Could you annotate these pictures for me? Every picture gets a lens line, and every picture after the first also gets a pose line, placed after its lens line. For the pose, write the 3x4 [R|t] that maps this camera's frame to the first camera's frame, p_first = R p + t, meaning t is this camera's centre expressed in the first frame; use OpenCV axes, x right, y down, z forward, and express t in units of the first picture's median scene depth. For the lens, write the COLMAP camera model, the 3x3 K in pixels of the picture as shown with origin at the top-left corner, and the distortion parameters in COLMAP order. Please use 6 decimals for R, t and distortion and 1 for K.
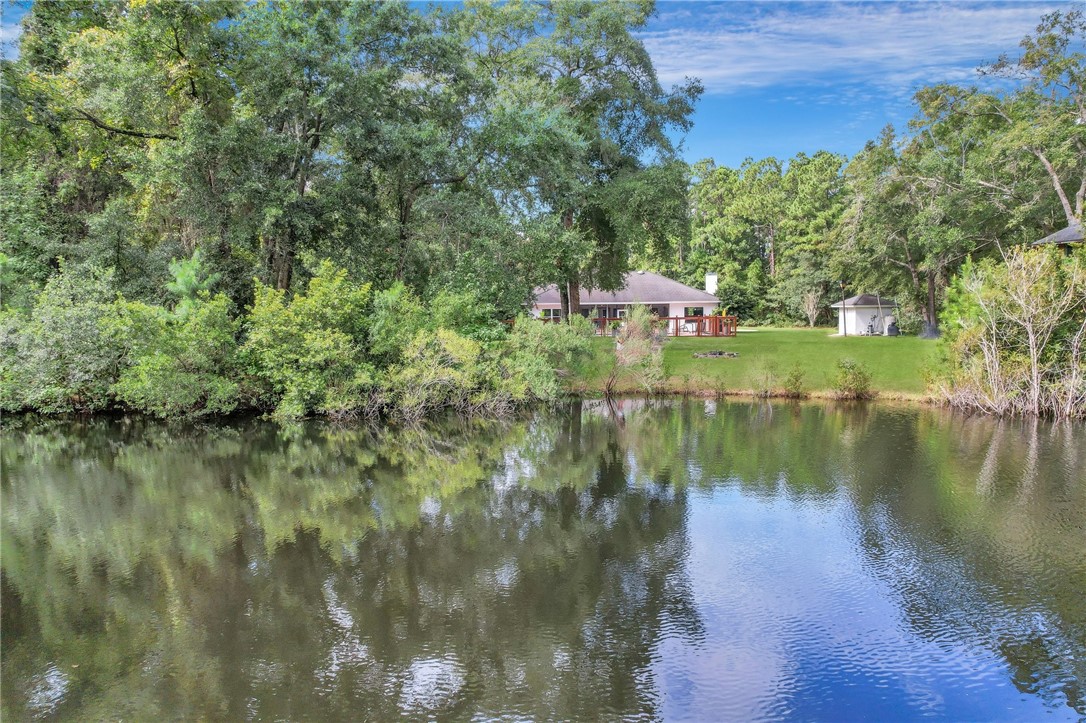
lens RADIAL K [[694.7, 0, 547.9], [0, 694.7, 359.0], [0, 0, 1]] dist [-0.086601, 0.082782]
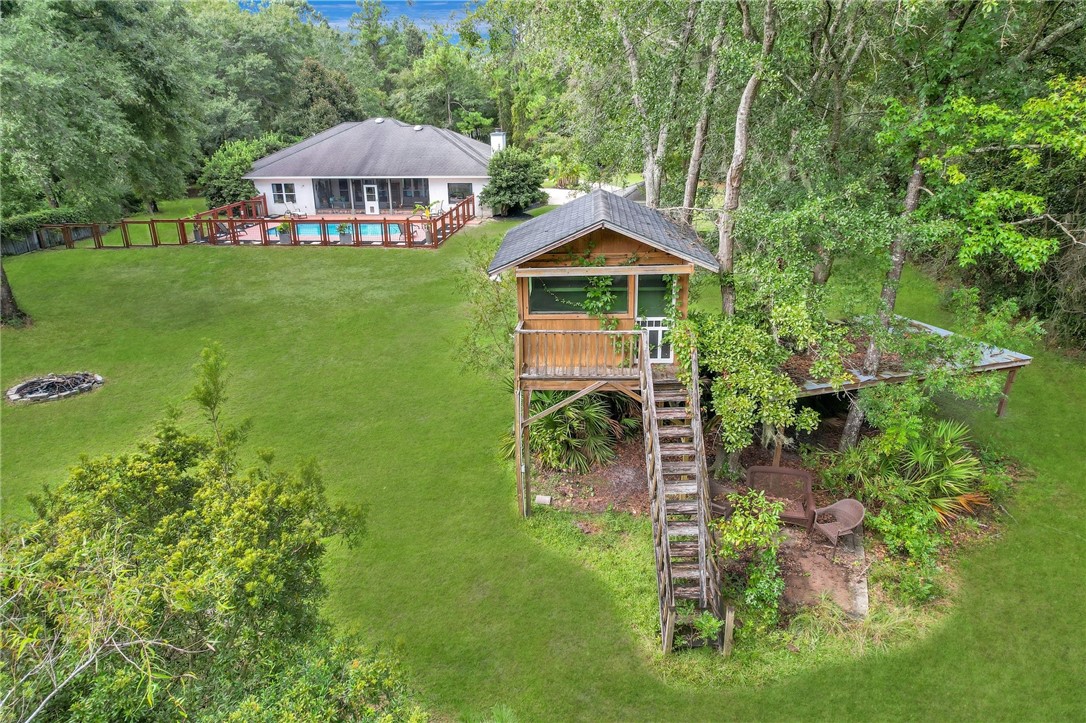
lens RADIAL K [[679.8, 0, 542.7], [0, 679.8, 358.3], [0, 0, 1]] dist [-0.050325, 0.000276]
pose [[0.995194, 0.041833, -0.088539, 0.593329], [-0.014101, 0.955955, 0.293176, -0.173967], [0.096903, -0.290518, 0.951950, 0.390370]]
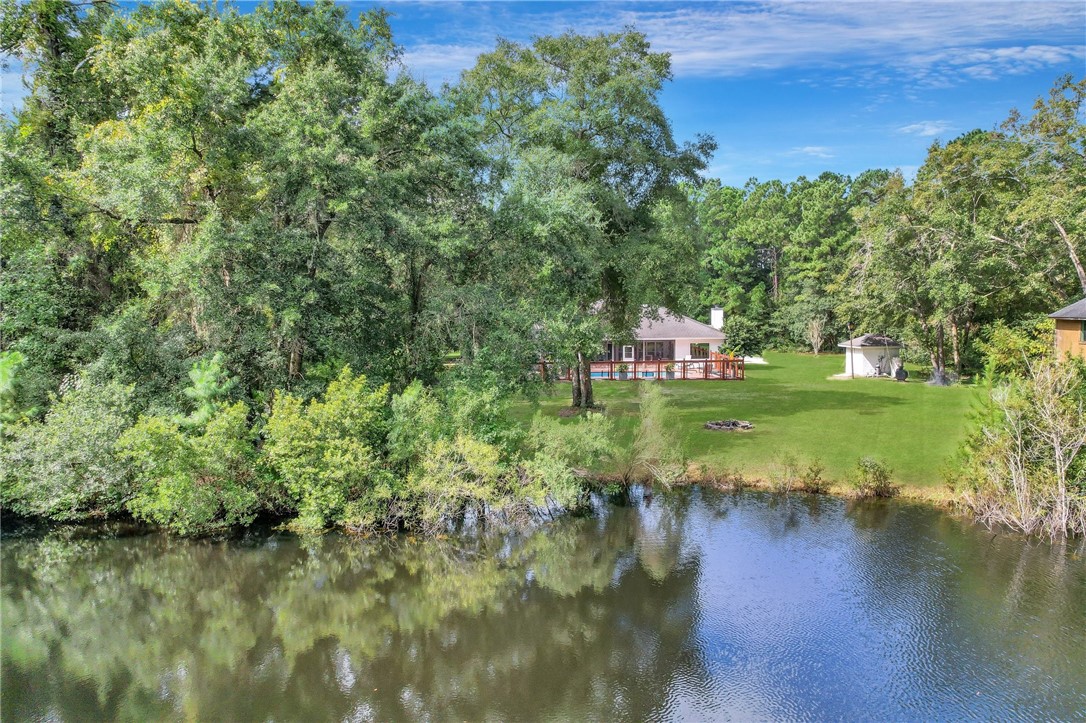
lens RADIAL K [[694.7, 0, 547.9], [0, 694.7, 359.0], [0, 0, 1]] dist [-0.086601, 0.082782]
pose [[0.999981, 0.005027, 0.003441, -0.017793], [-0.005027, 0.999987, 0.000148, -0.081250], [-0.003440, -0.000165, 0.999994, 0.006141]]
